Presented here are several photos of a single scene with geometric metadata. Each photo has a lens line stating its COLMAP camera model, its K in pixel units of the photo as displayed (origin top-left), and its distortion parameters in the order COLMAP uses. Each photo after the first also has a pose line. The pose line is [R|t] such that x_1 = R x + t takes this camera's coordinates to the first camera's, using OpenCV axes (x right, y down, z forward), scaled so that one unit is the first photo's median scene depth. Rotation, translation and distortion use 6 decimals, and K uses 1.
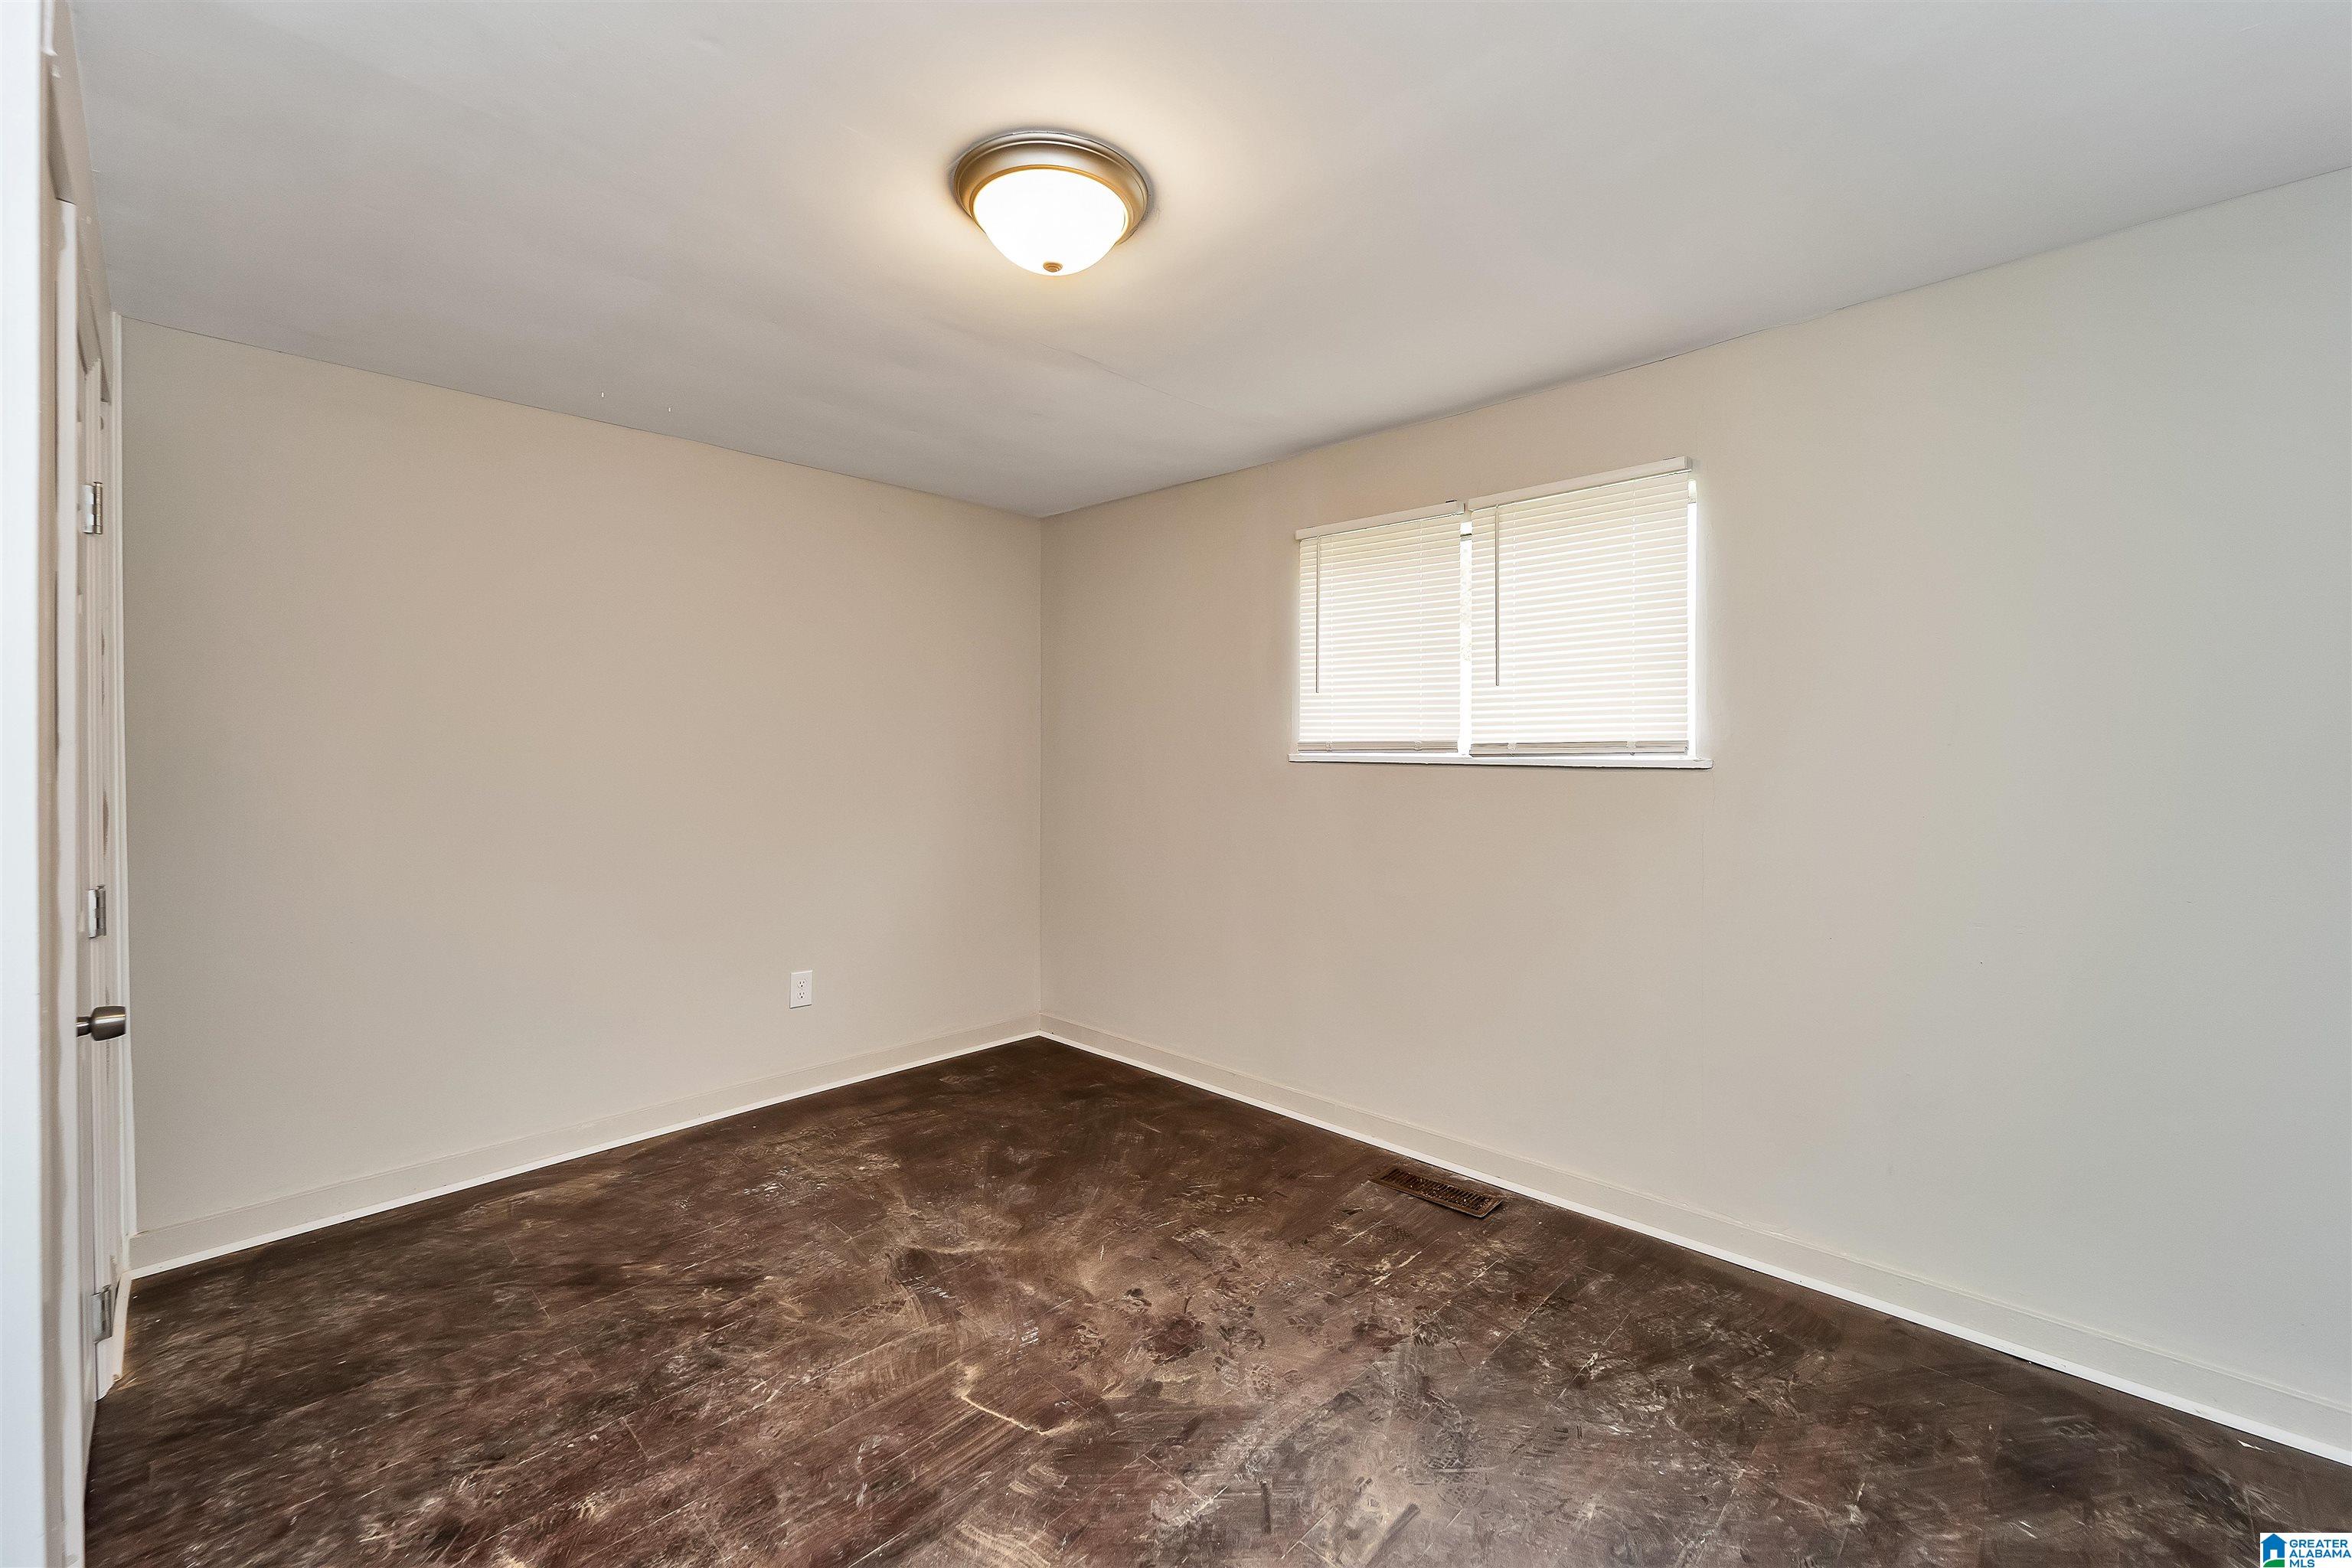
lens RADIAL K [[960.8, 0, 1178.0], [0, 960.8, 760.8], [0, 0, 1]] dist [-0.003679, -0.000729]
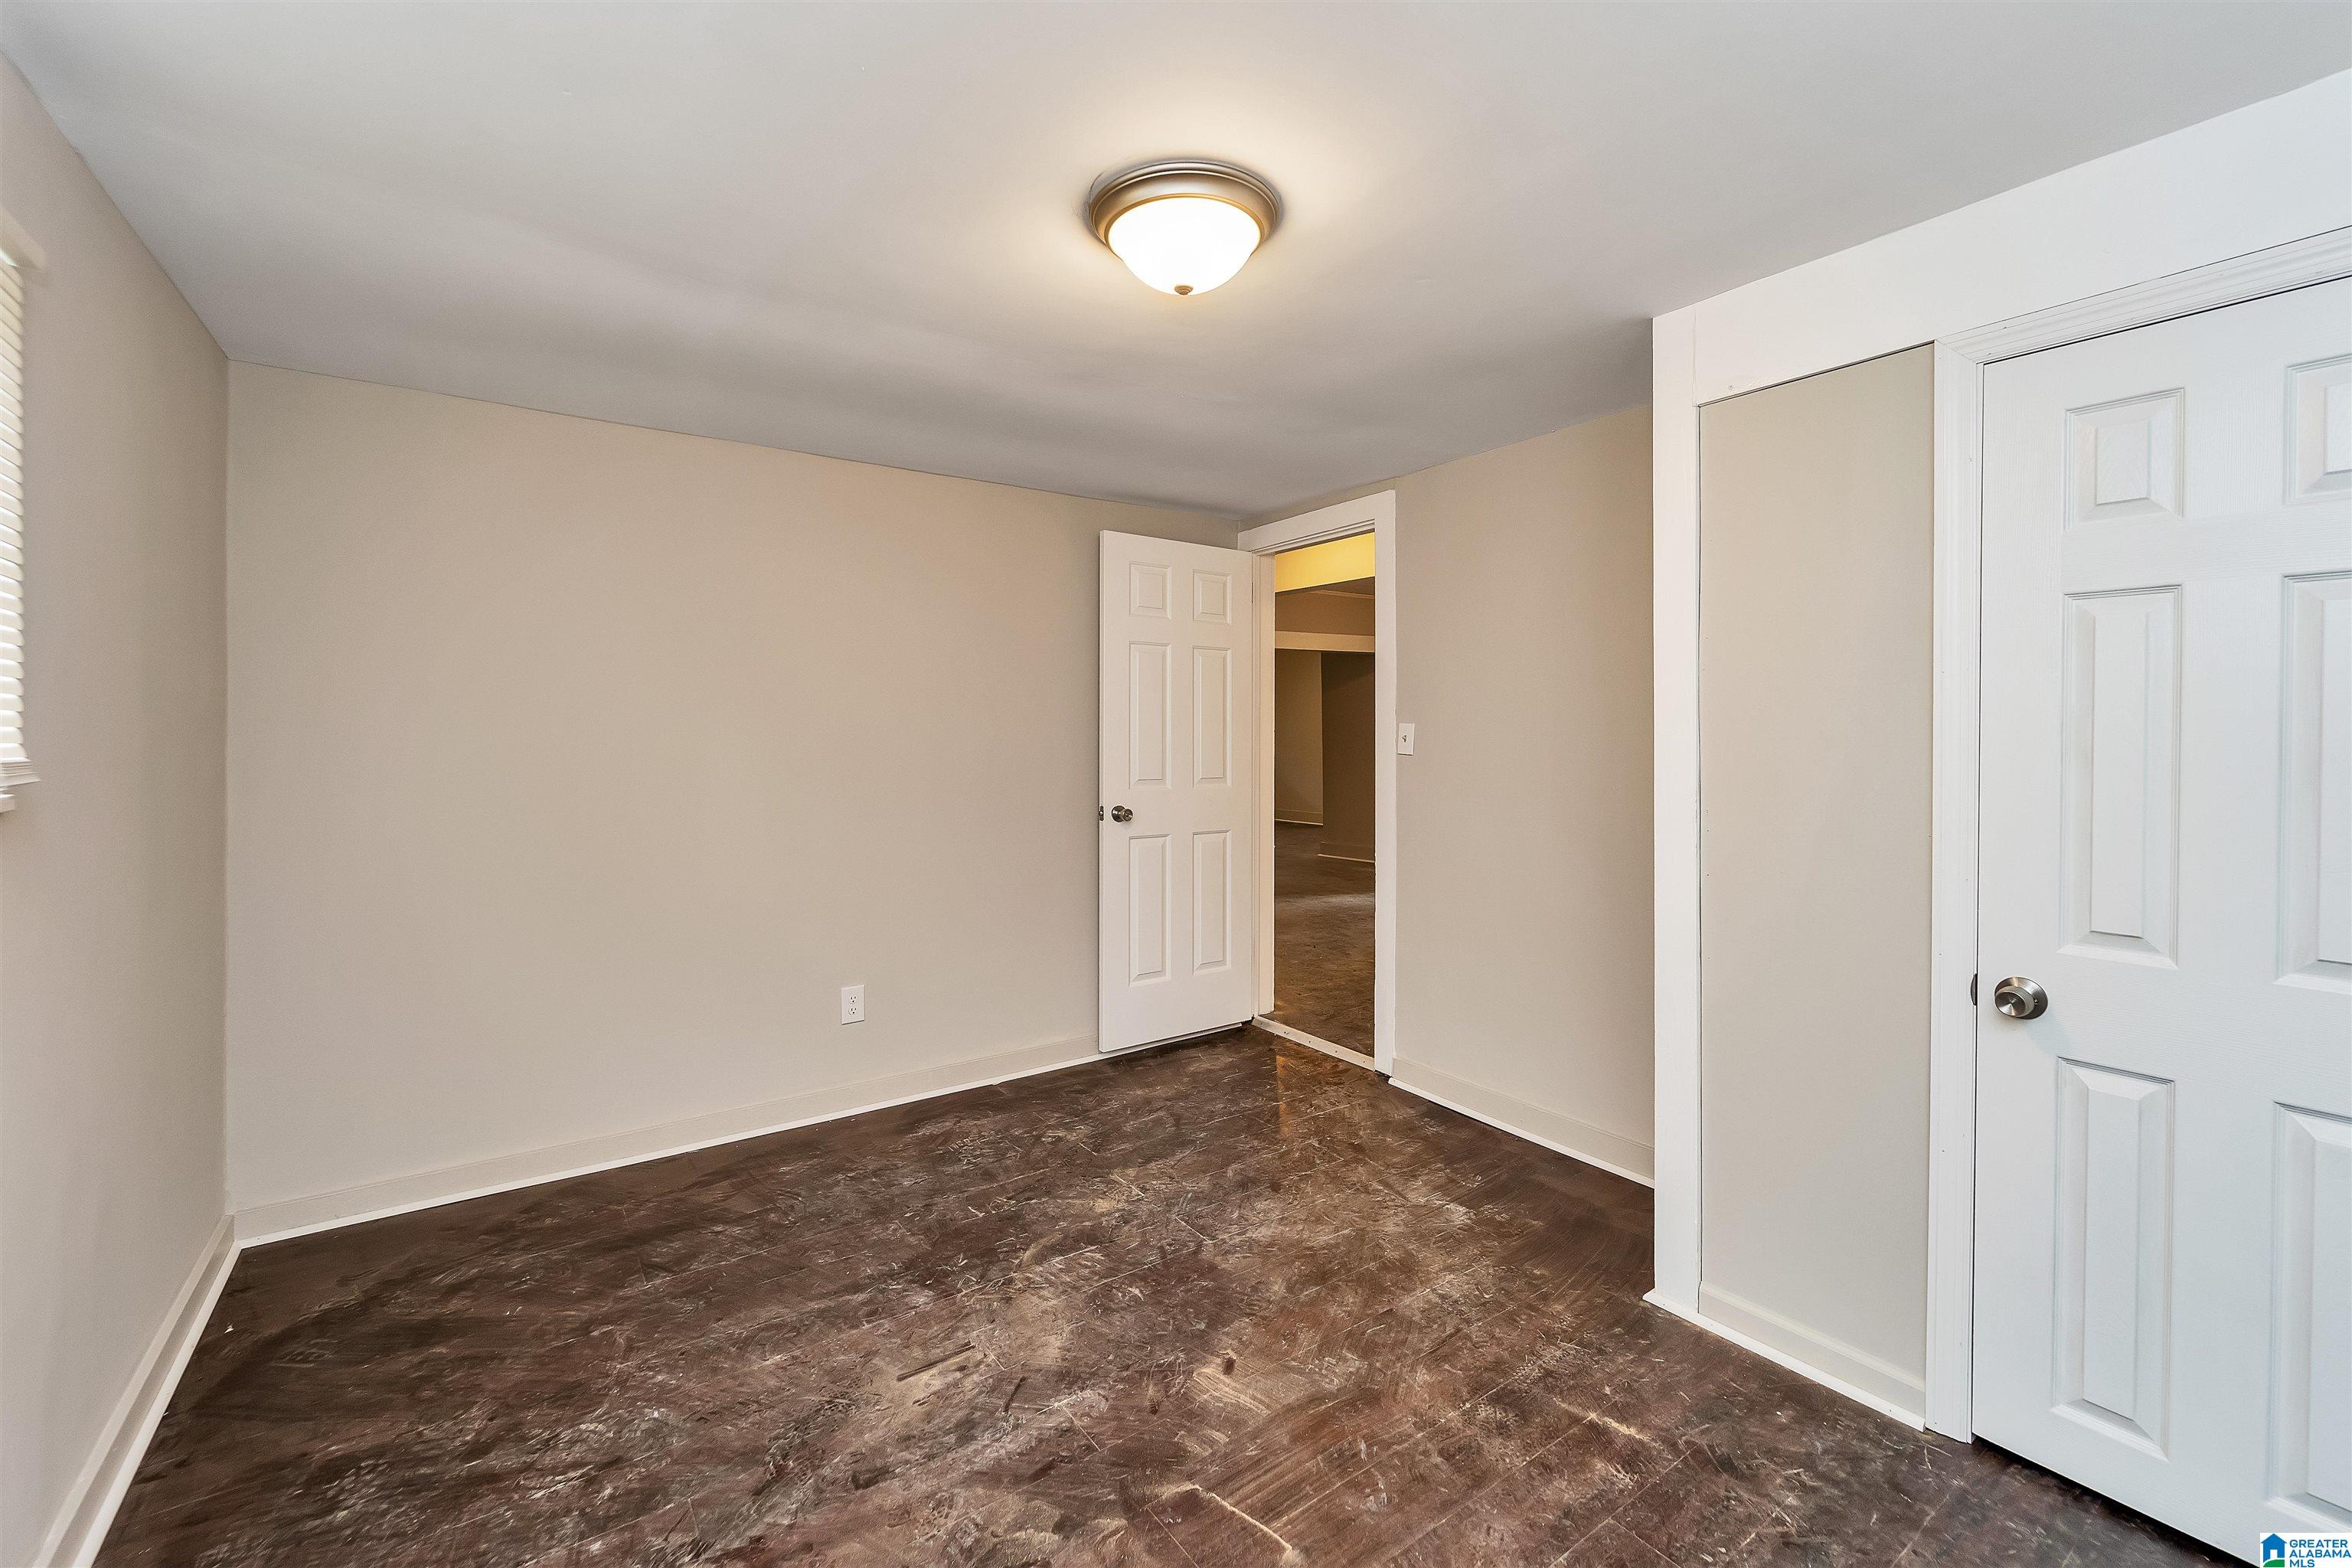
lens RADIAL K [[960.8, 0, 1177.8], [0, 960.8, 763.9], [0, 0, 1]] dist [-0.003679, -0.000729]
pose [[-0.983267, -0.001028, 0.182167, -0.299337], [0.006354, 0.999182, 0.039934, -0.050268], [-0.182059, 0.040423, -0.982456, 1.933101]]
